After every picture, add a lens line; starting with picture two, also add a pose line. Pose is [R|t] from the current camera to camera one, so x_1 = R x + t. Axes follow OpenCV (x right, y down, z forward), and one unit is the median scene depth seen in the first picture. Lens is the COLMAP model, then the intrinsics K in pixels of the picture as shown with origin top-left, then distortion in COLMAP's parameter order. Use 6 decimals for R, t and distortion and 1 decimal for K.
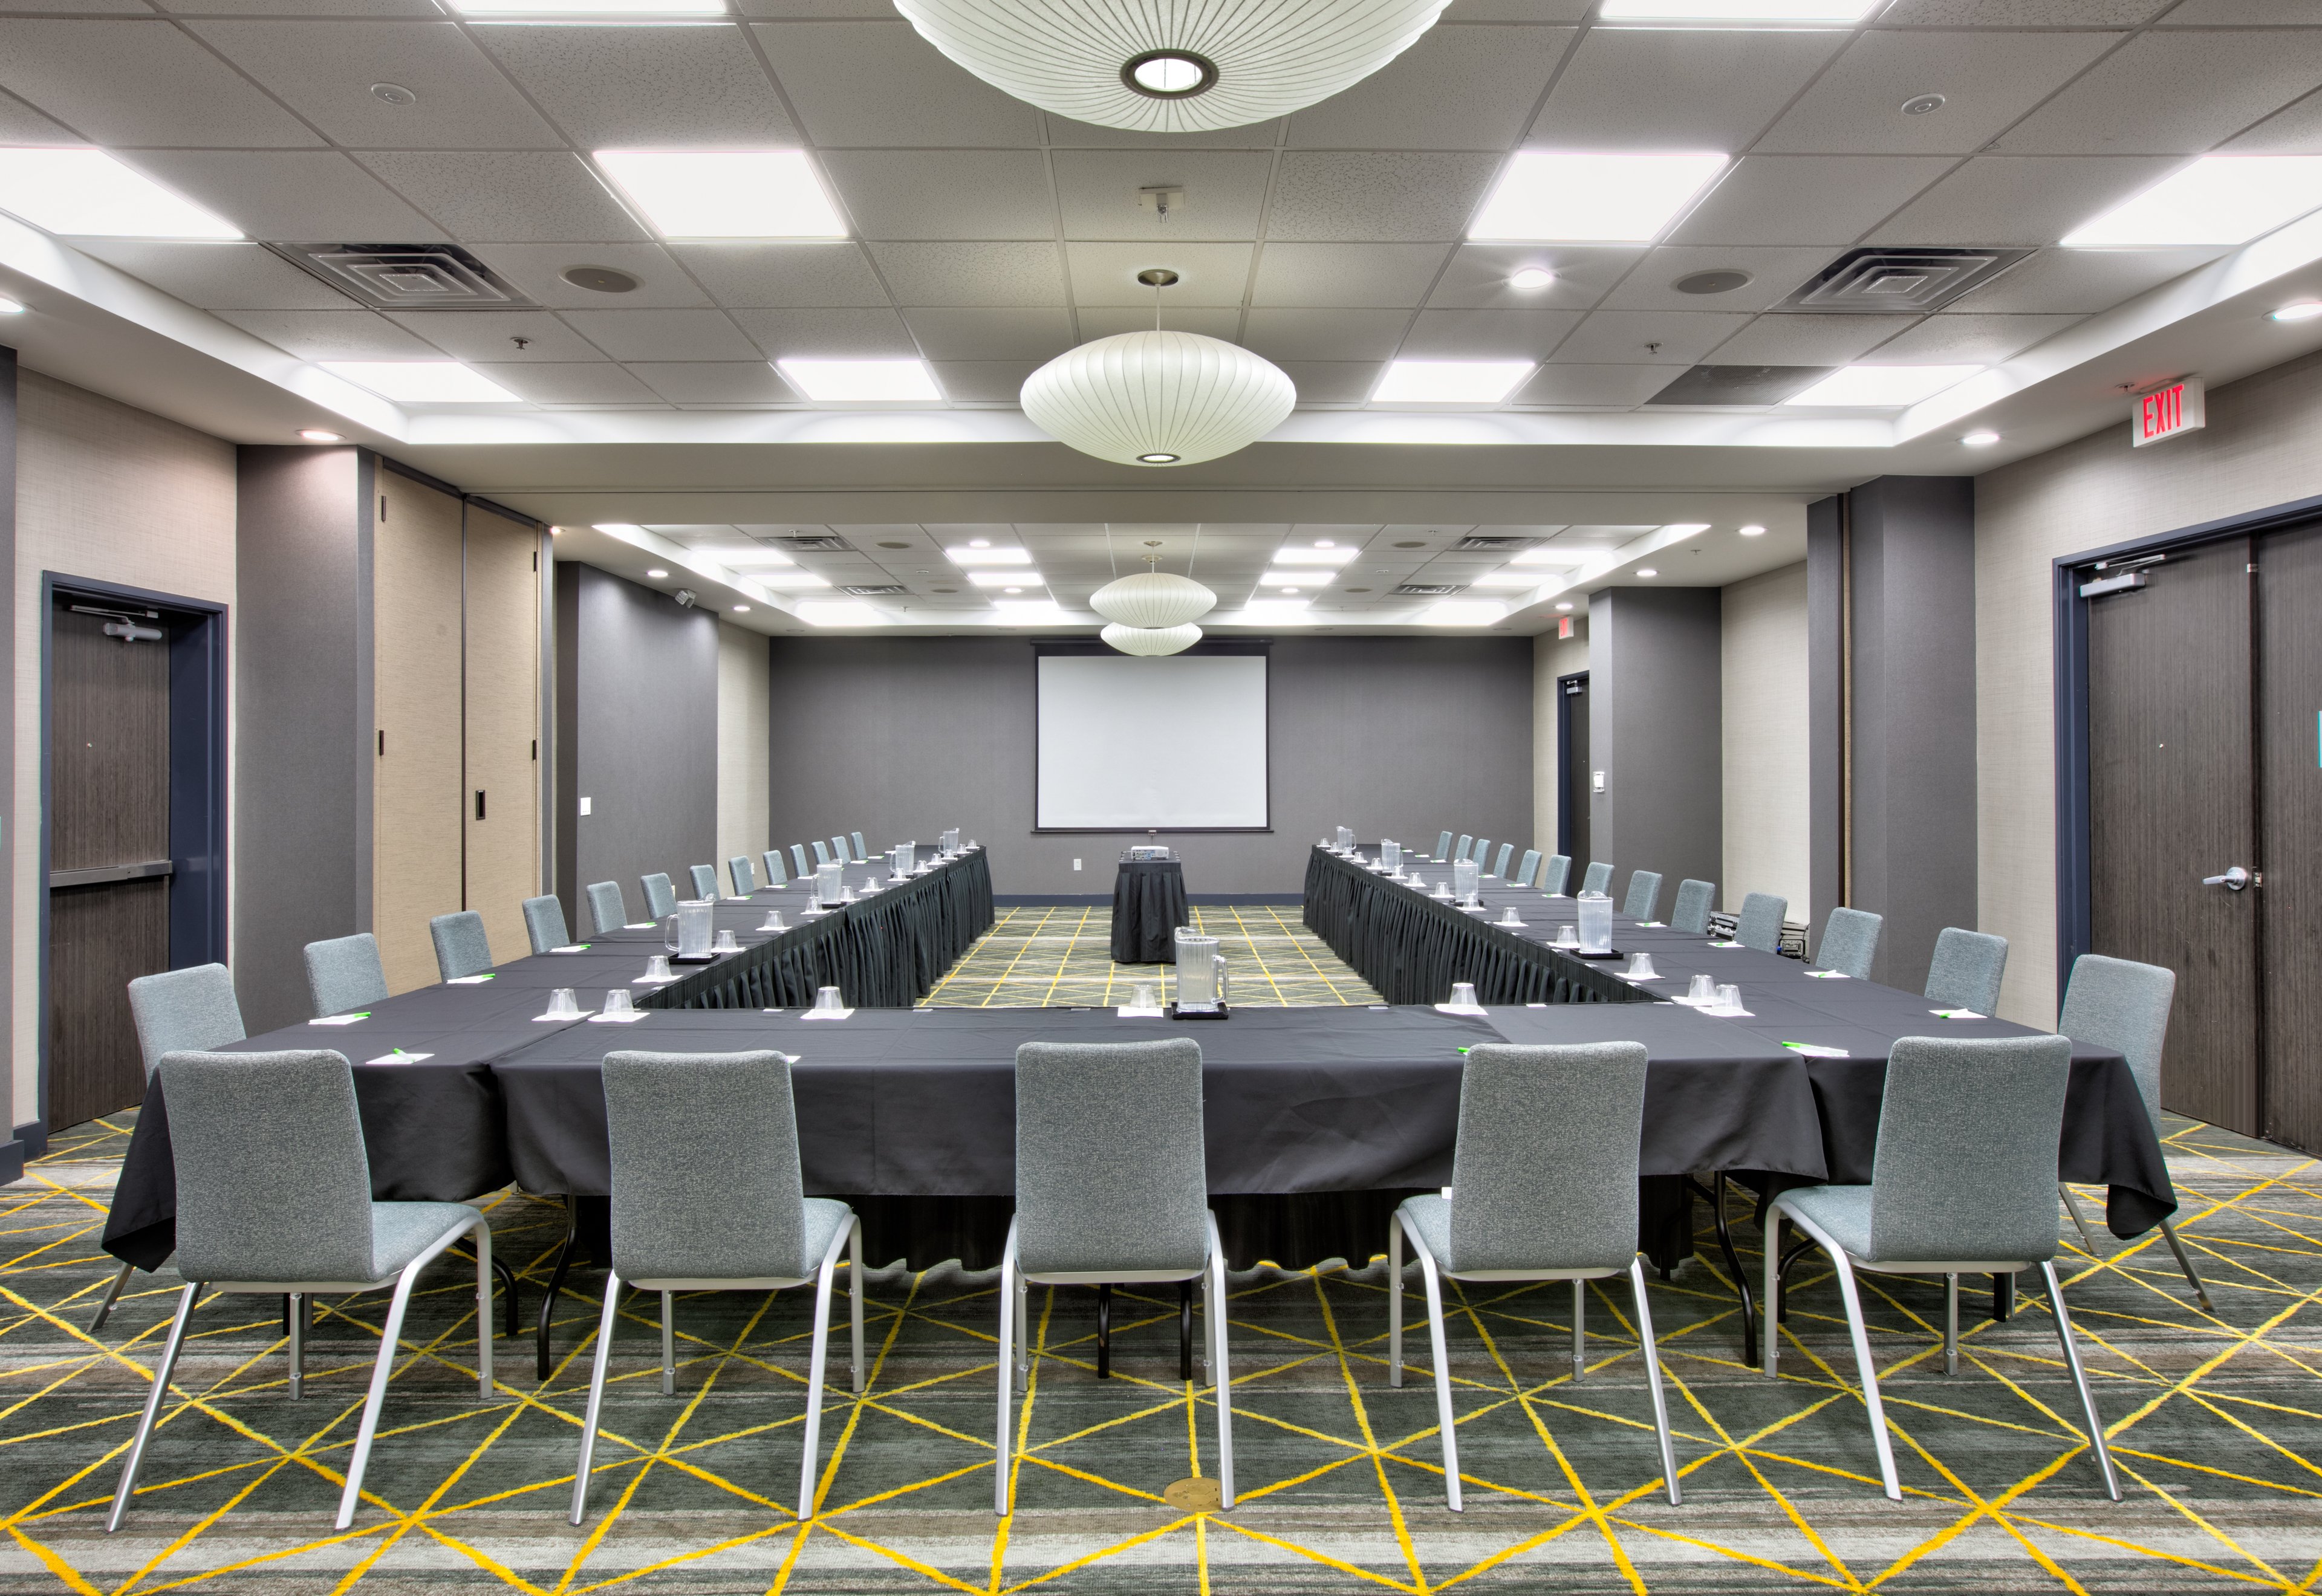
lens RADIAL K [[1253.6, 0, 1162.6], [0, 1253.6, 789.6], [0, 0, 1]] dist [0.001795, 0.002617]
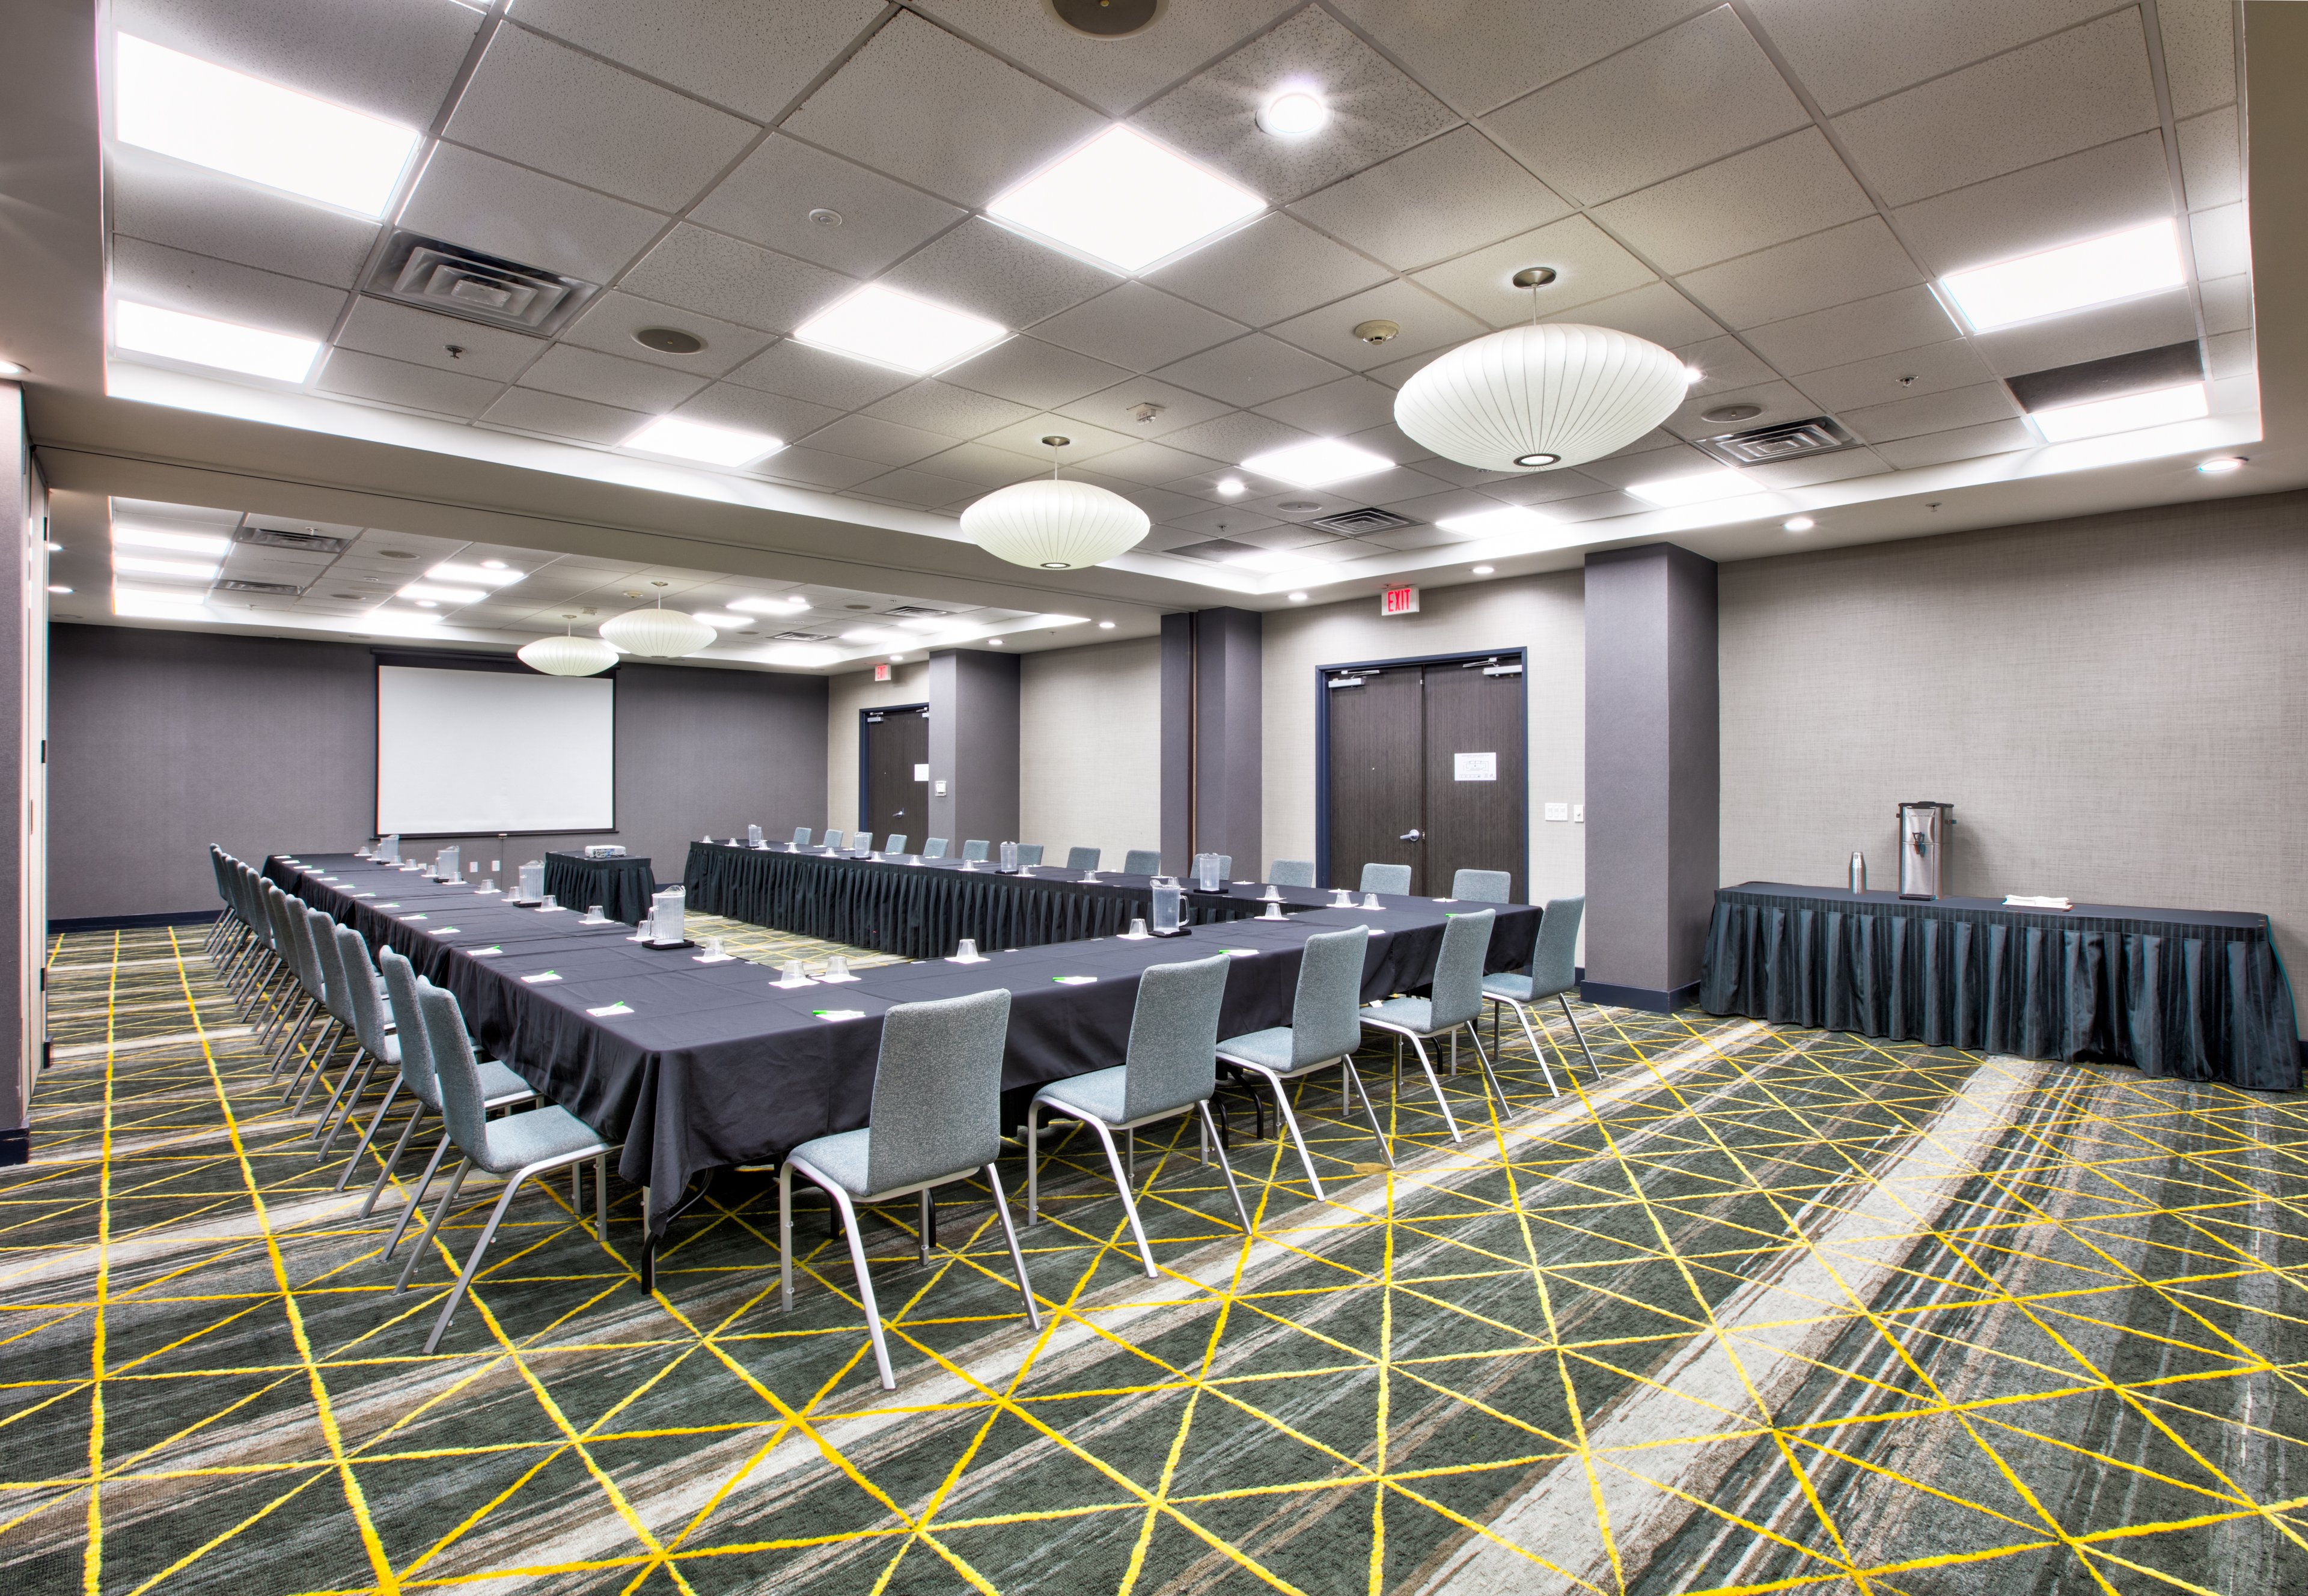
lens RADIAL K [[1101.5, 0, 1152.1], [0, 1101.5, 791.6], [0, 0, 1]] dist [-0.015825, -0.000584]
pose [[0.734992, -0.005790, 0.678051, -0.360011], [0.014925, 0.999859, -0.007640, 0.004065], [-0.677911, 0.015736, 0.734975, -0.001686]]
